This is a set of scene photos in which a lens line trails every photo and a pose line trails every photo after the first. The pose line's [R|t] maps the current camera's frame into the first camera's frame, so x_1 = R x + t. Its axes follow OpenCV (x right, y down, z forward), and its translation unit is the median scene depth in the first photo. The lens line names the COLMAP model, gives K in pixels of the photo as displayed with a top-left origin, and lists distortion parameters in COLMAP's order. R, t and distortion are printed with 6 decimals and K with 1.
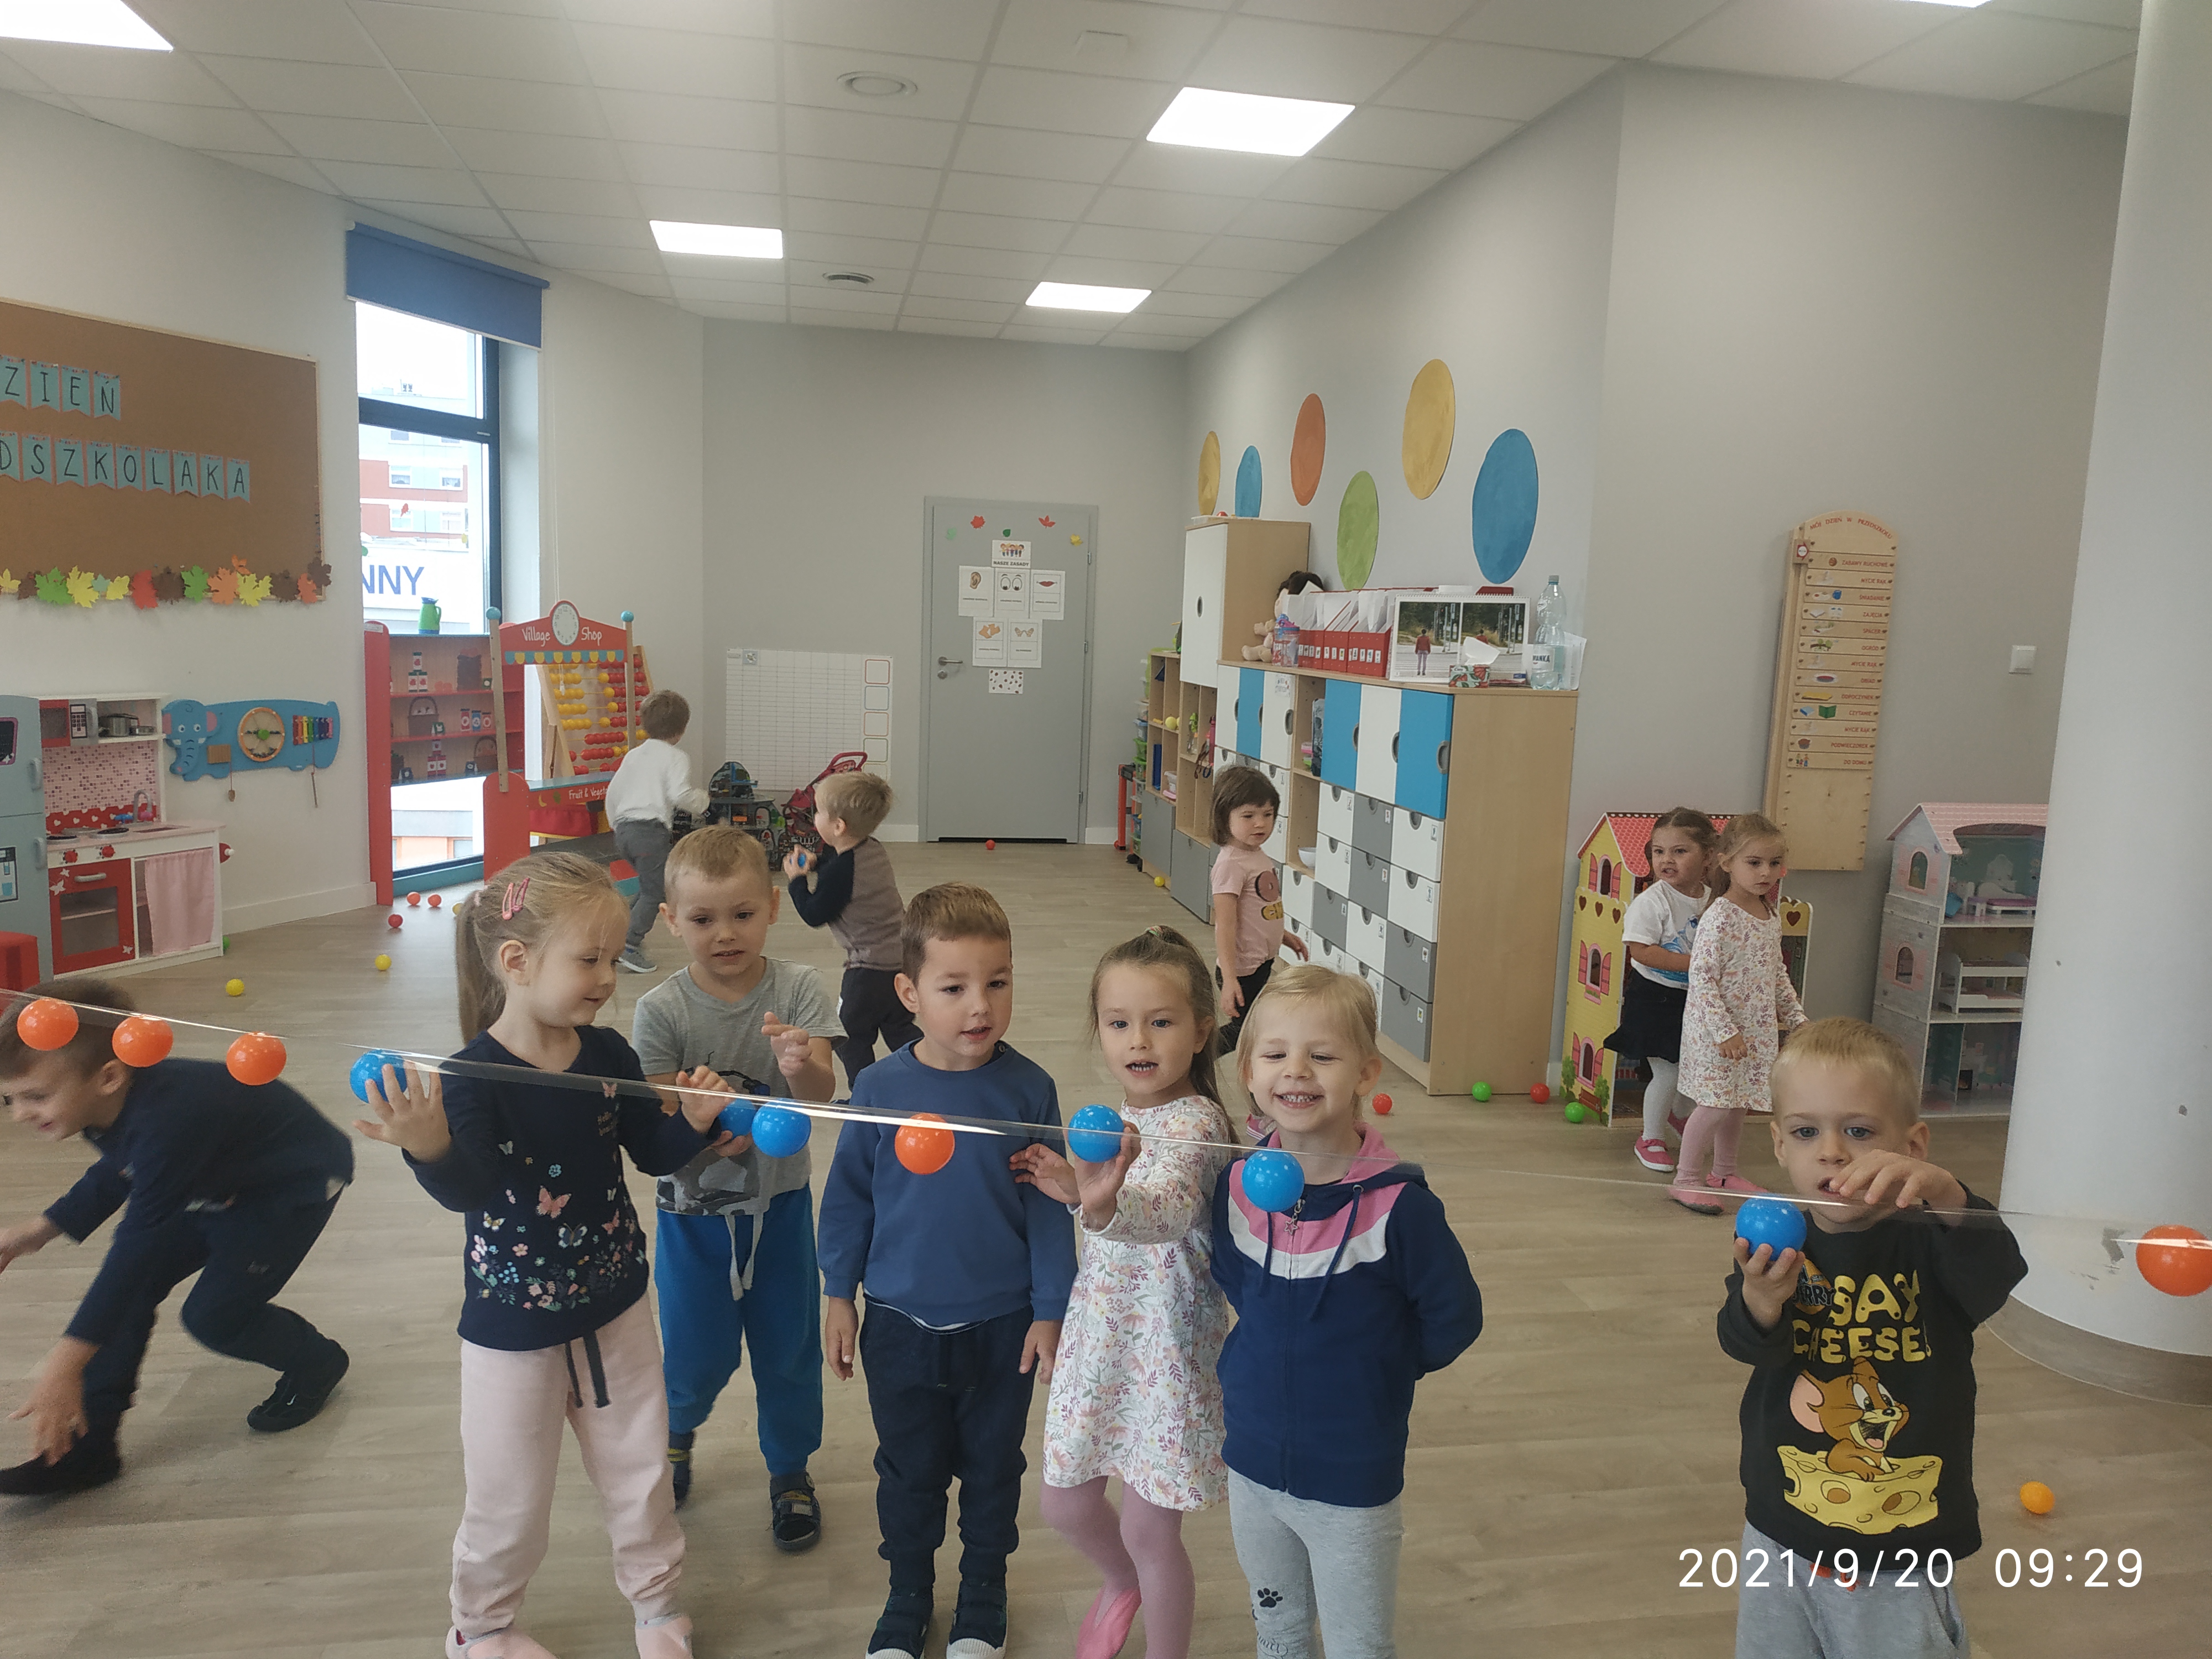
lens RADIAL K [[1576.6, 0, 1089.1], [0, 1576.6, 814.0], [0, 0, 1]] dist [0.067148, -0.118556]
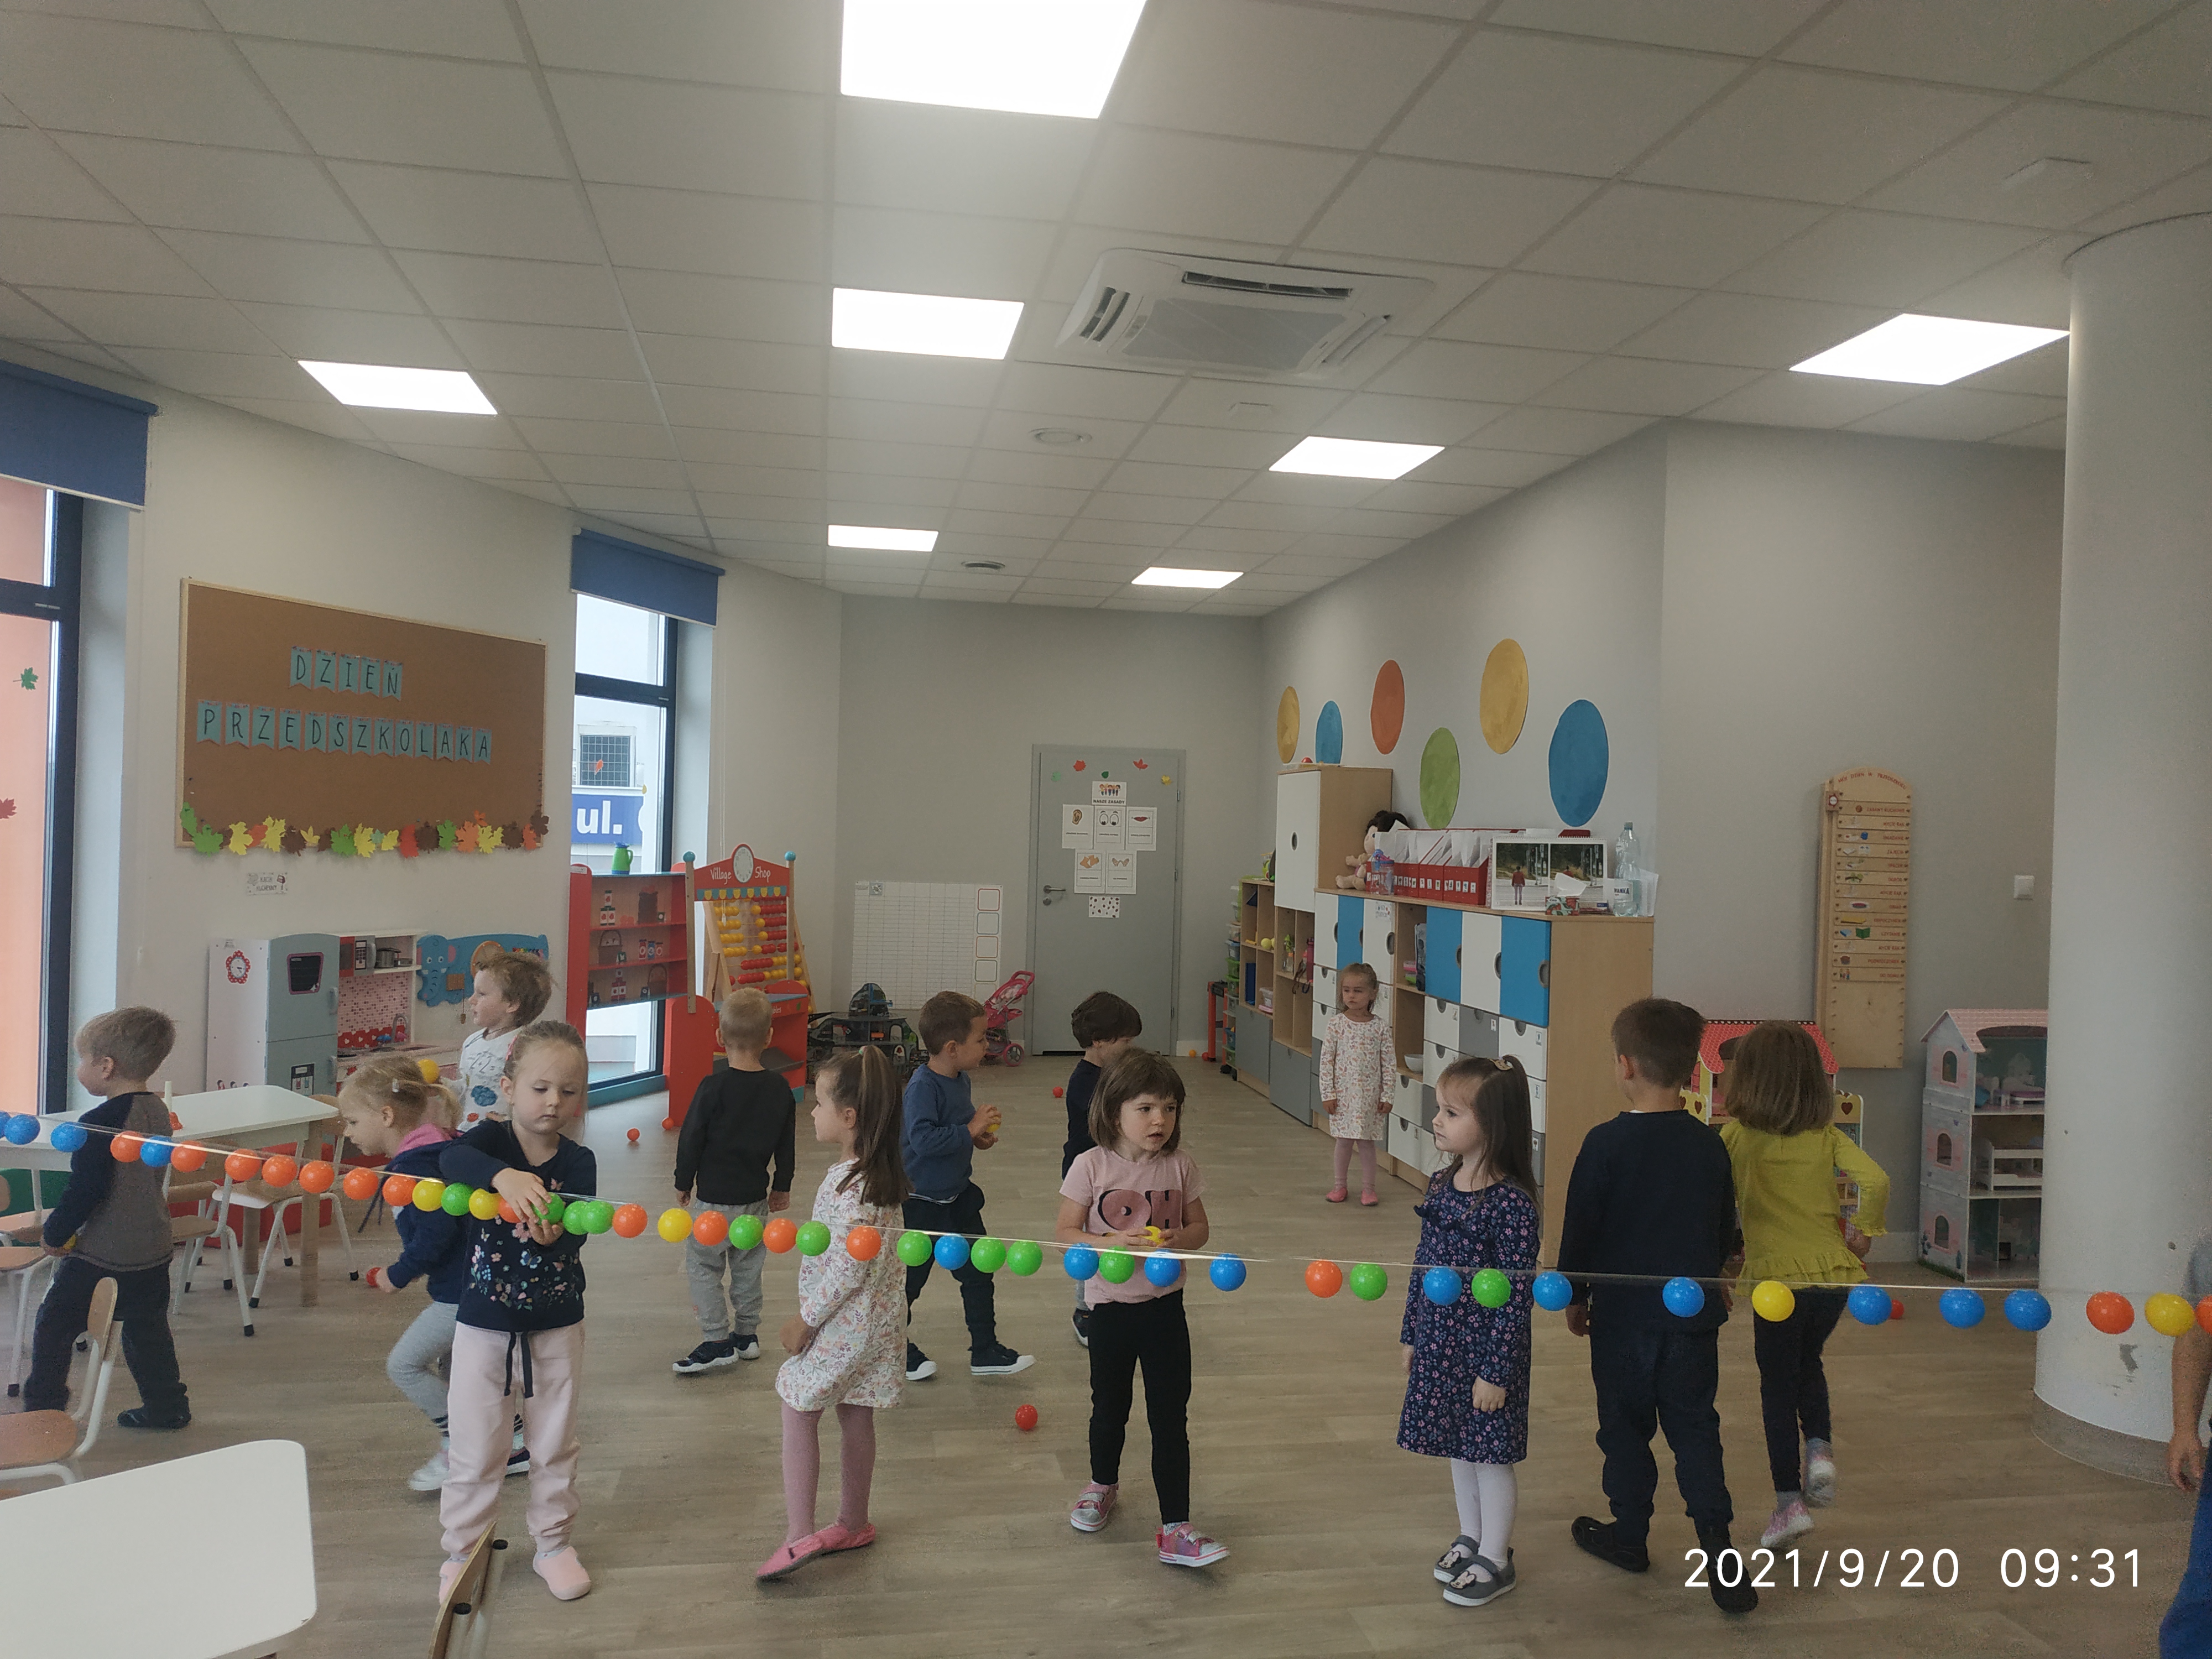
lens RADIAL K [[1558.7, 0, 1106.0], [0, 1558.7, 829.5], [0, 0, 1]] dist [0.048446, -0.082656]
pose [[0.999938, -0.010483, -0.003849, -0.077094], [0.009902, 0.991683, -0.128322, 0.003145], [0.005163, 0.128276, 0.991725, -0.141015]]
